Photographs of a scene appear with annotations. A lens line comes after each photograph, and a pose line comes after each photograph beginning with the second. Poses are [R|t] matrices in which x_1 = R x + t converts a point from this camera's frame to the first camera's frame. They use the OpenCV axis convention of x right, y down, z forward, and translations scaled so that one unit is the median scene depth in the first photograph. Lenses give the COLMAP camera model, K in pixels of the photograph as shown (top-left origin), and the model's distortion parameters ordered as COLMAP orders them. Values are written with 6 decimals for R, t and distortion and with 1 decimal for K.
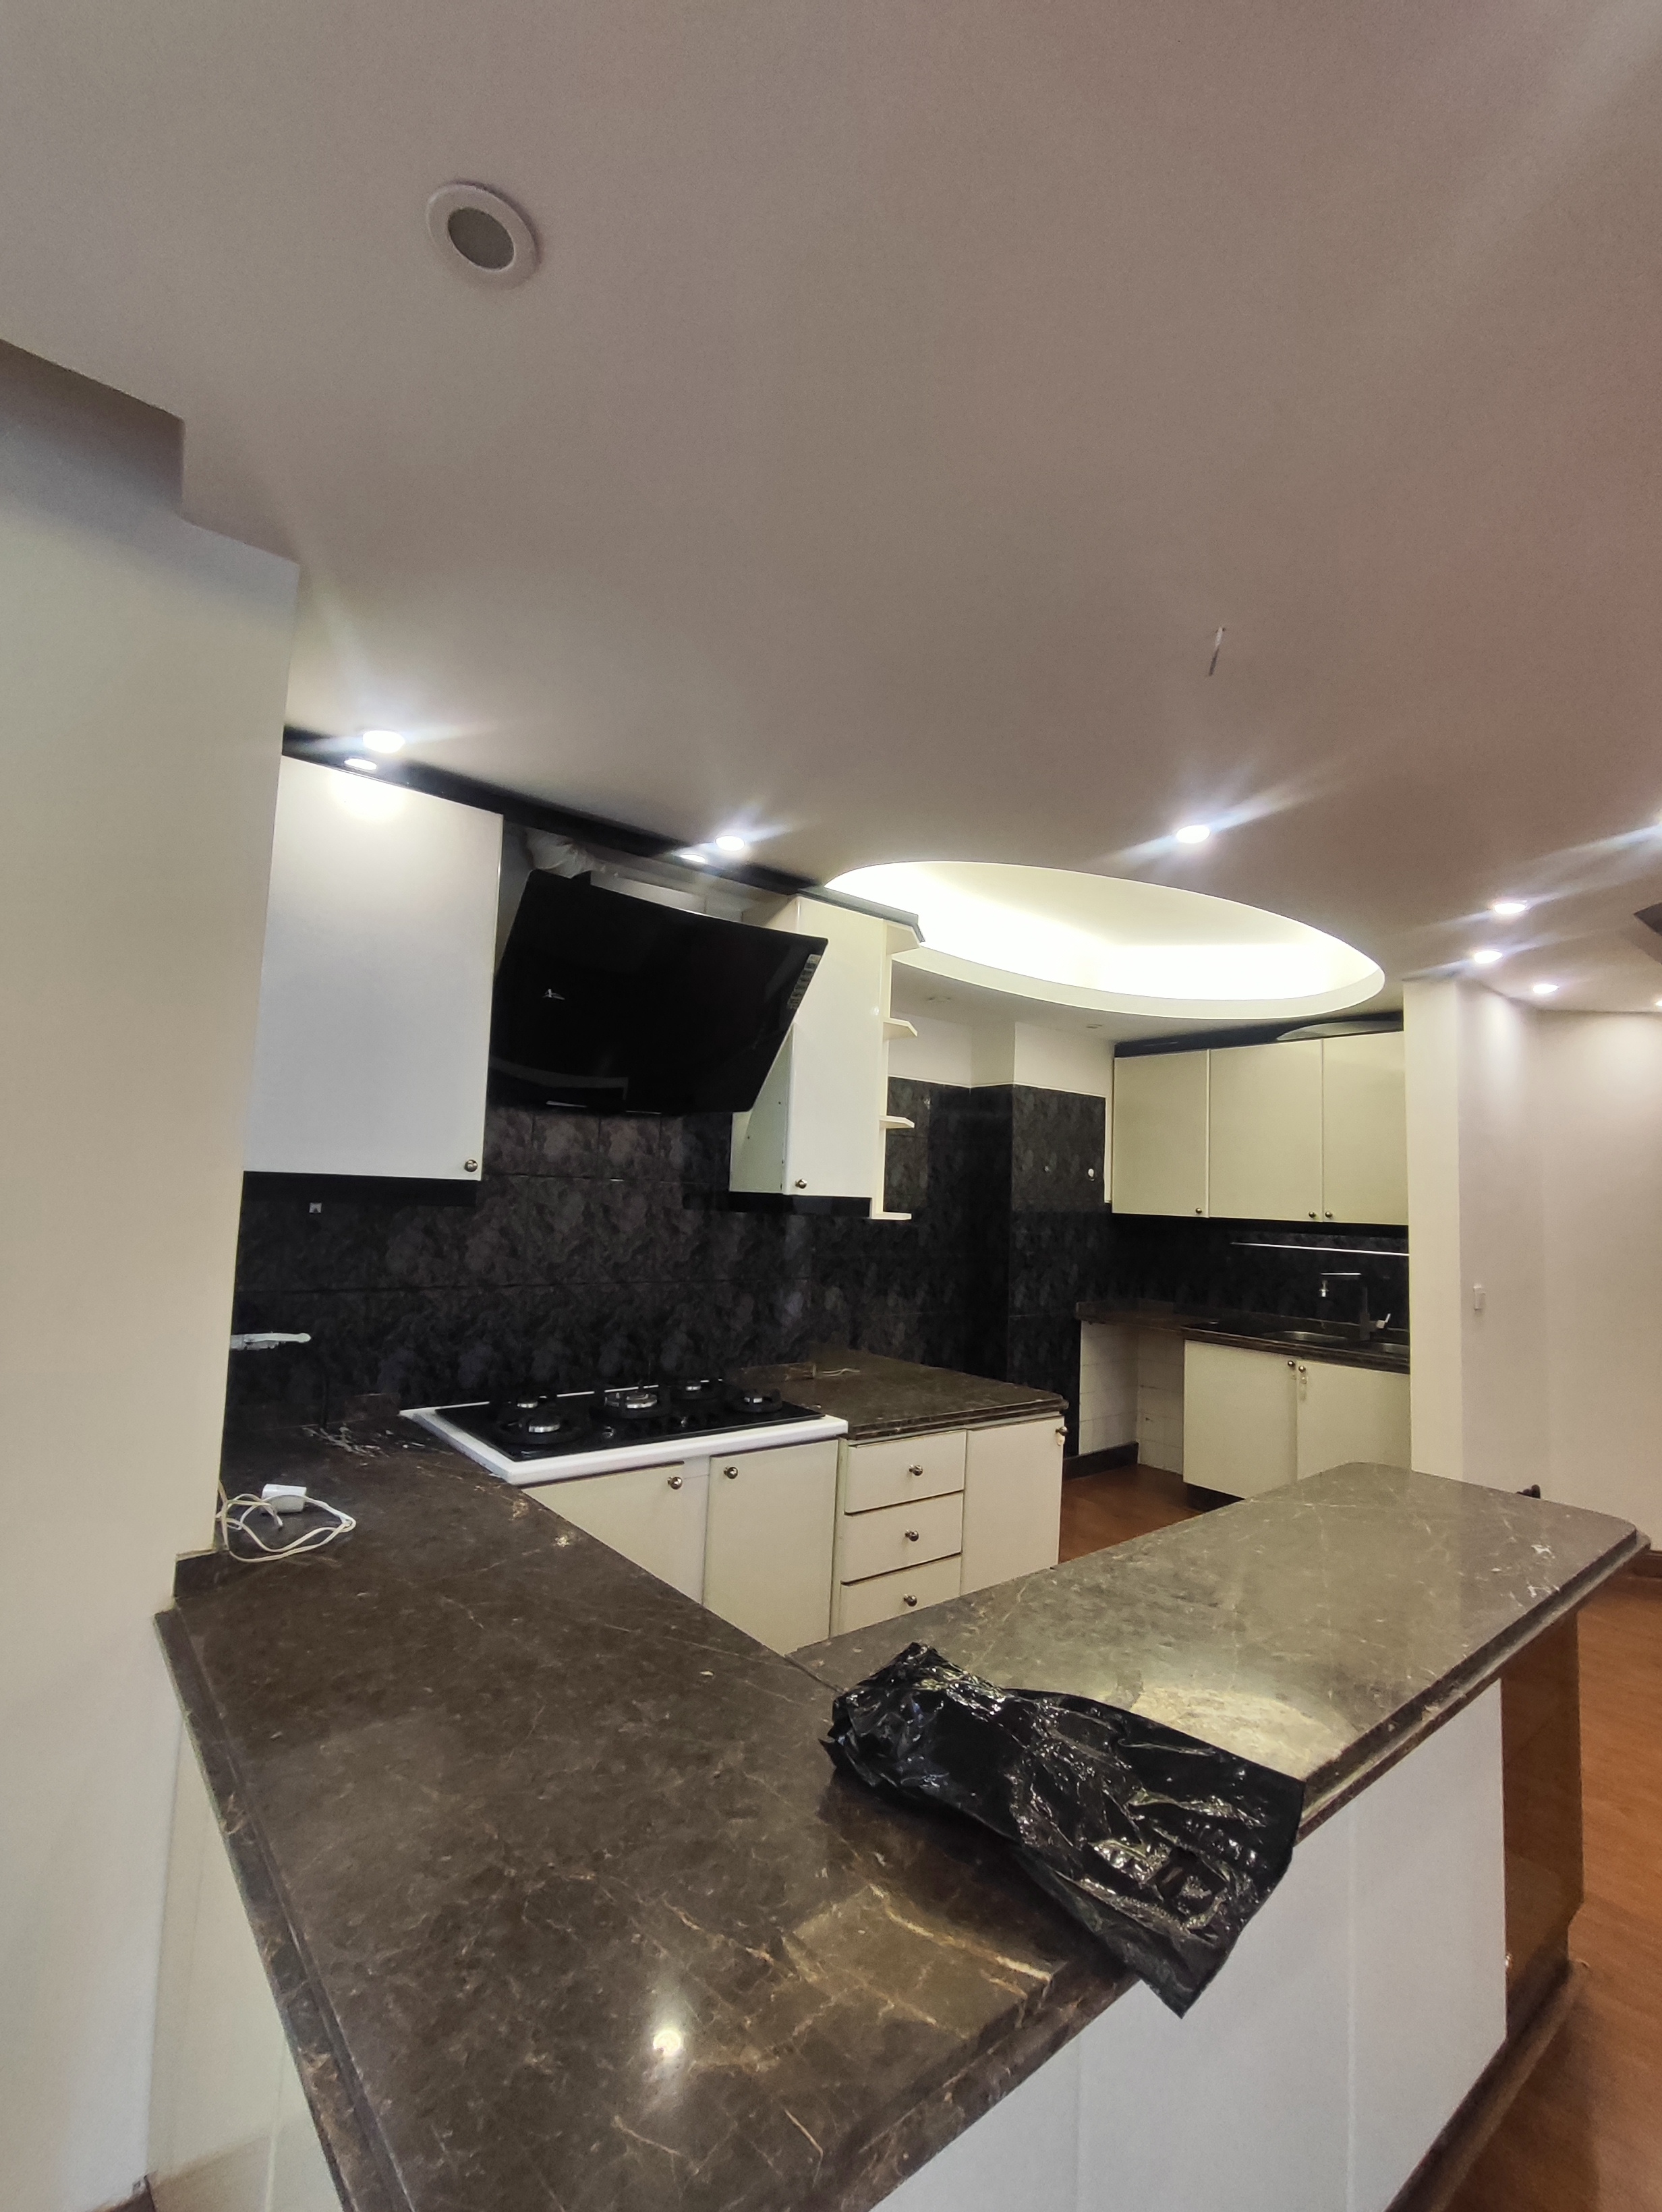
lens RADIAL K [[1007.9, 0, 831.0], [0, 1007.9, 1106.0], [0, 0, 1]] dist [-0.036195, 0.023536]
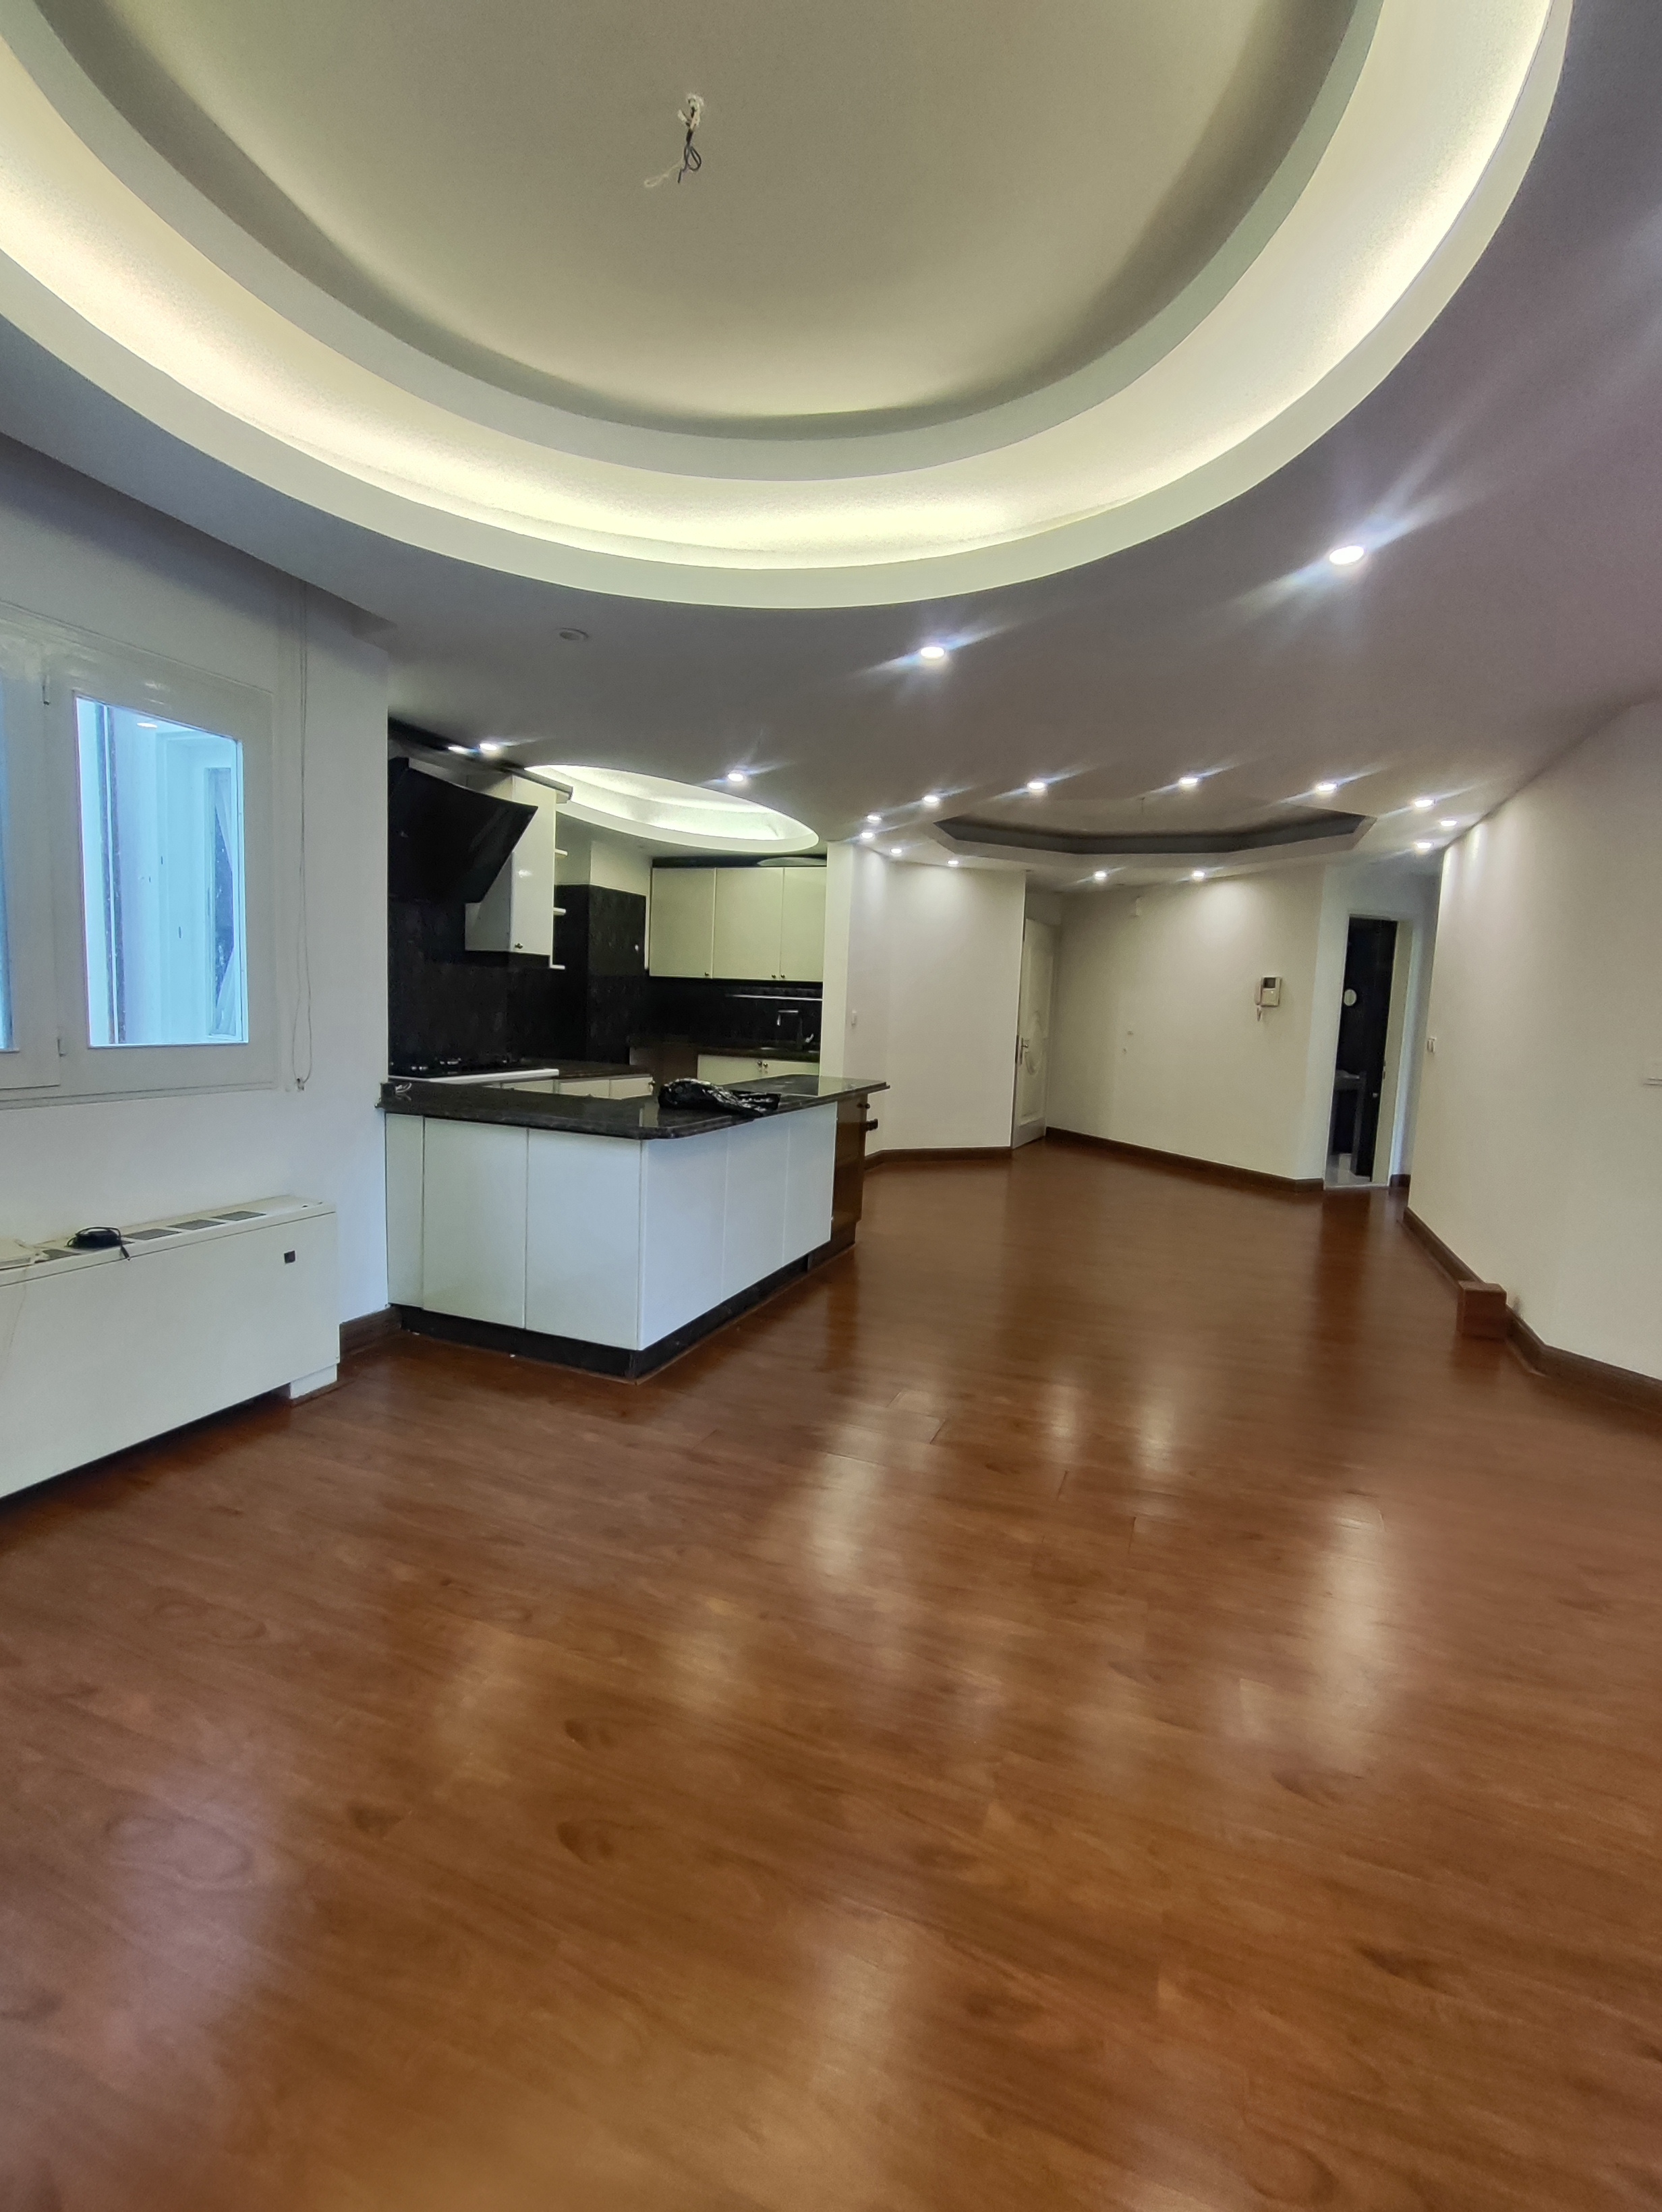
lens RADIAL K [[1007.9, 0, 831.0], [0, 1007.9, 1106.0], [0, 0, 1]] dist [-0.036195, 0.023536]
pose [[0.870201, -0.051428, 0.490005, -0.380662], [-0.053965, 0.978605, 0.198545, -0.024100], [-0.489732, -0.199217, 0.848808, -0.725348]]
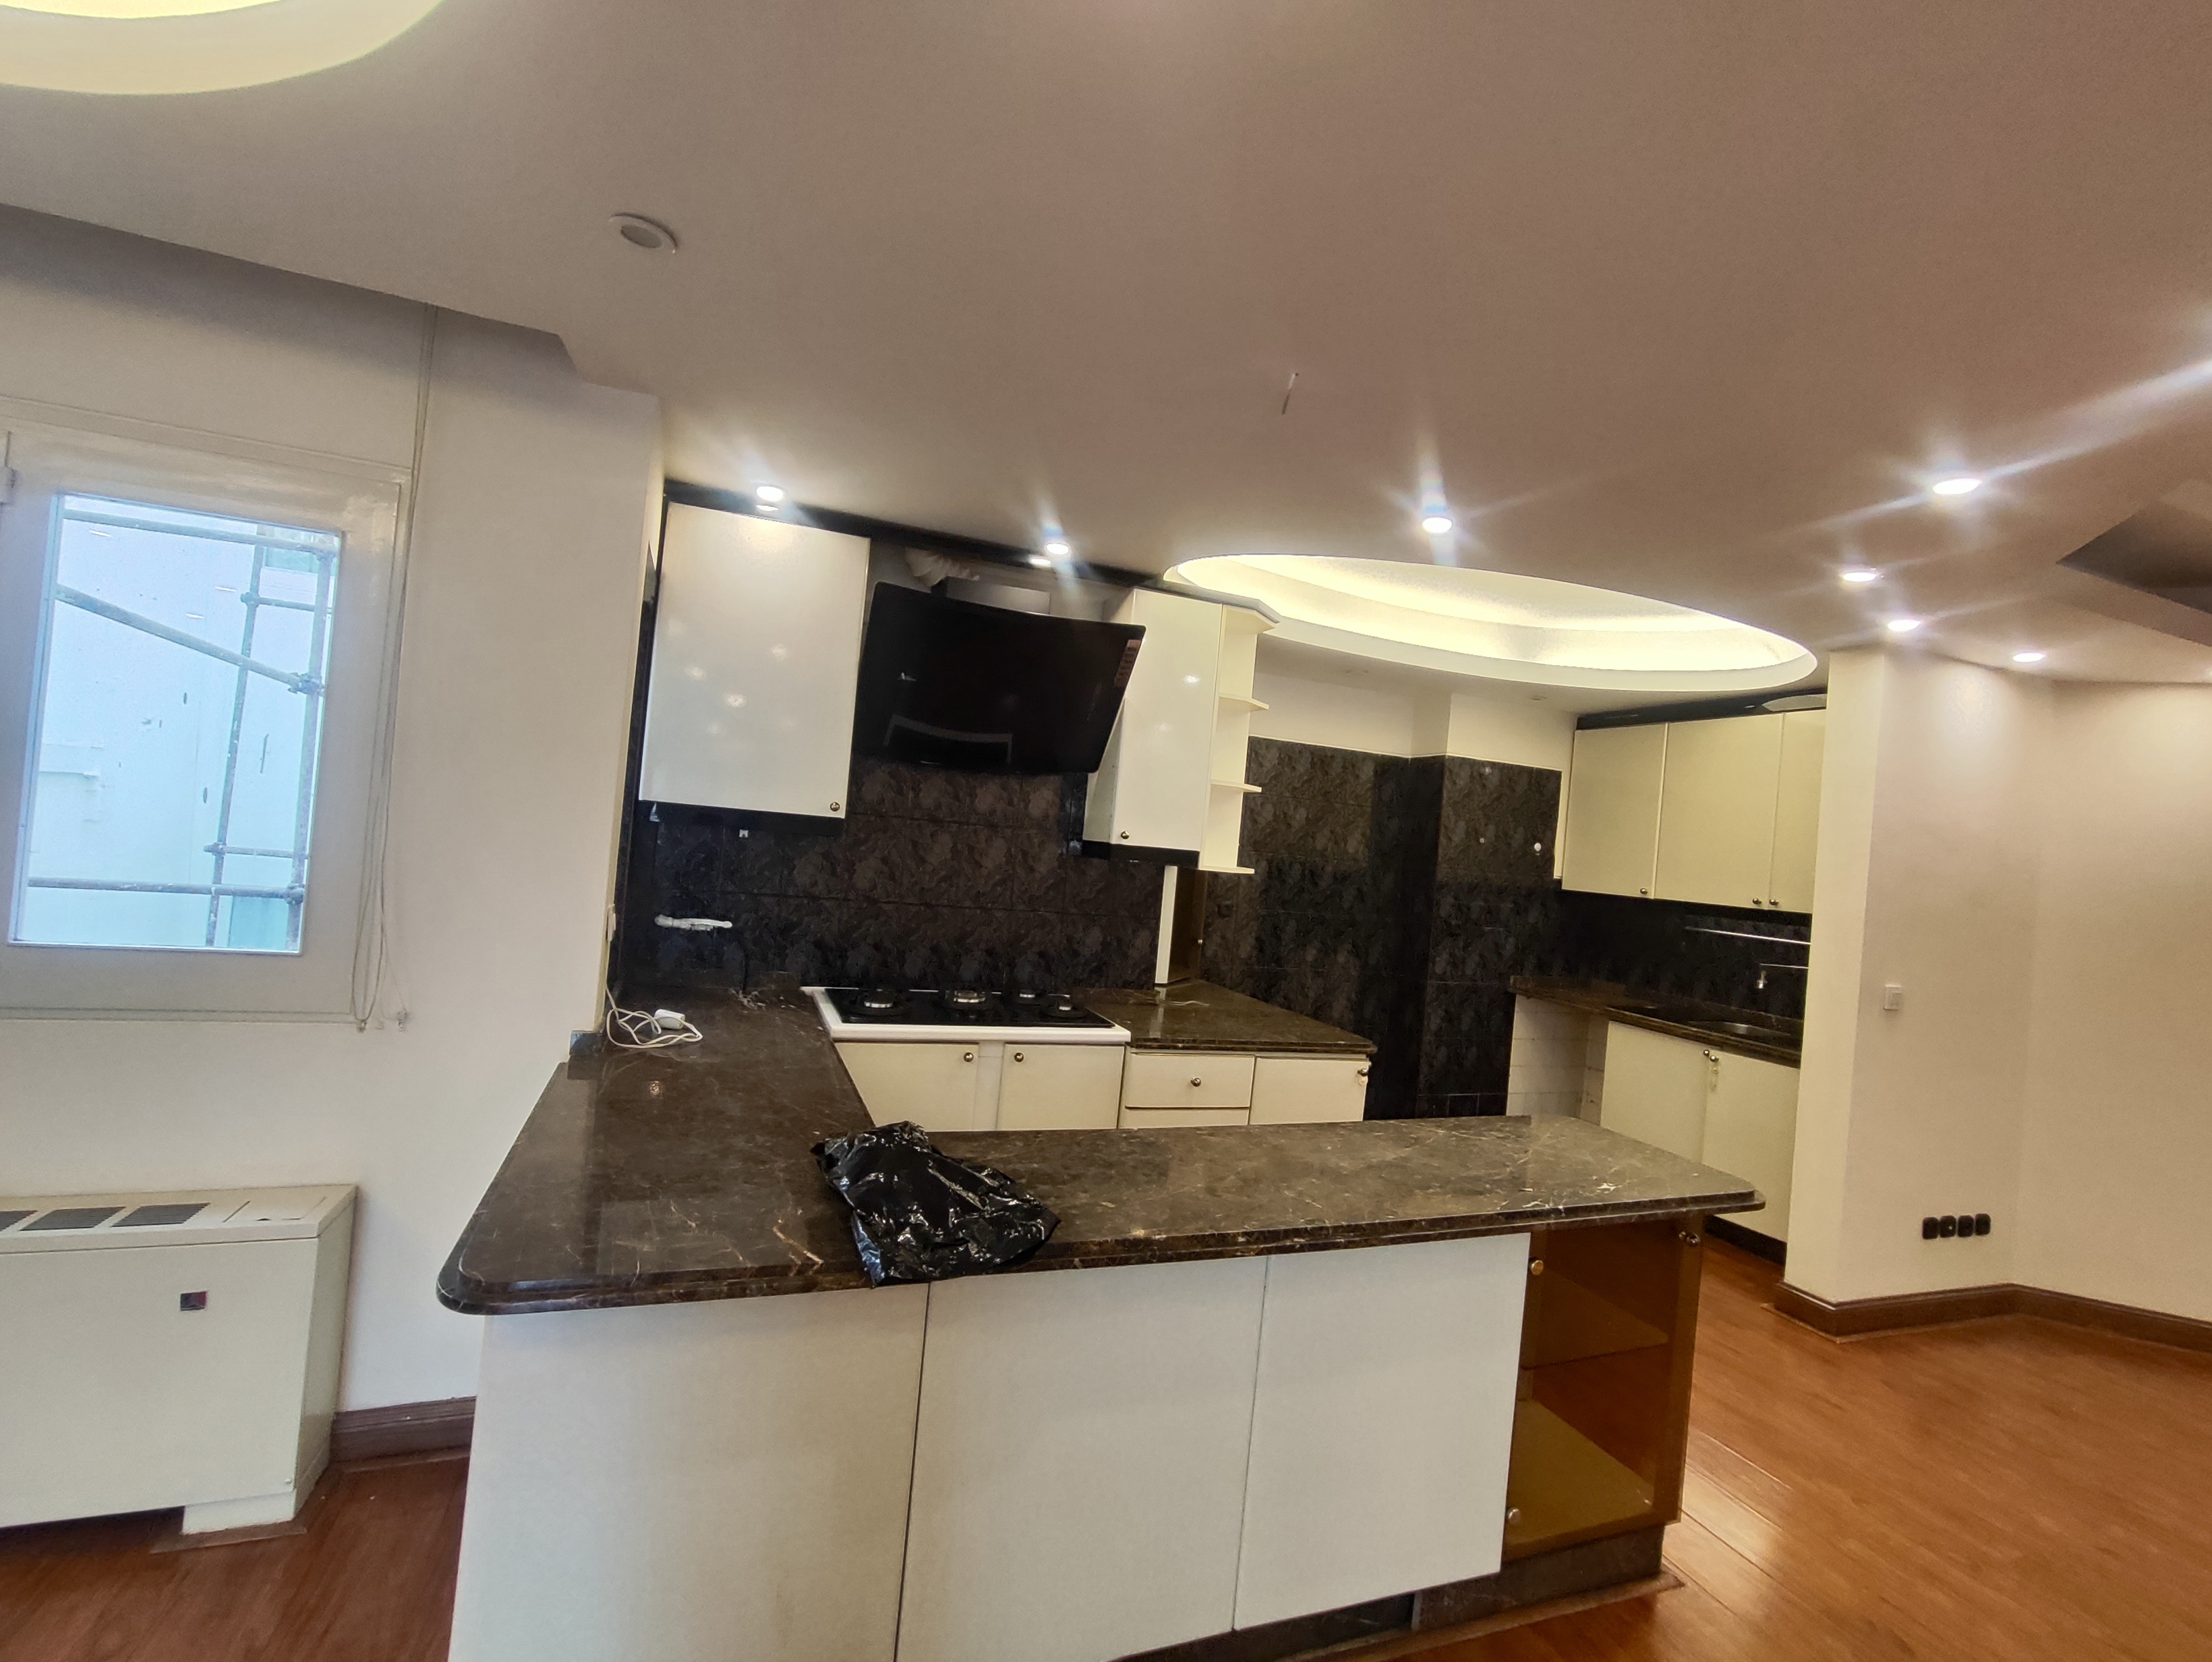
lens RADIAL K [[1007.9, 0, 1106.0], [0, 1007.9, 831.0], [0, 0, 1]] dist [-0.036195, 0.023536]
pose [[0.947101, 0.043159, -0.318021, 0.285996], [-0.024467, 0.997742, 0.062541, -0.000850], [0.320002, -0.051451, 0.946019, -0.109069]]
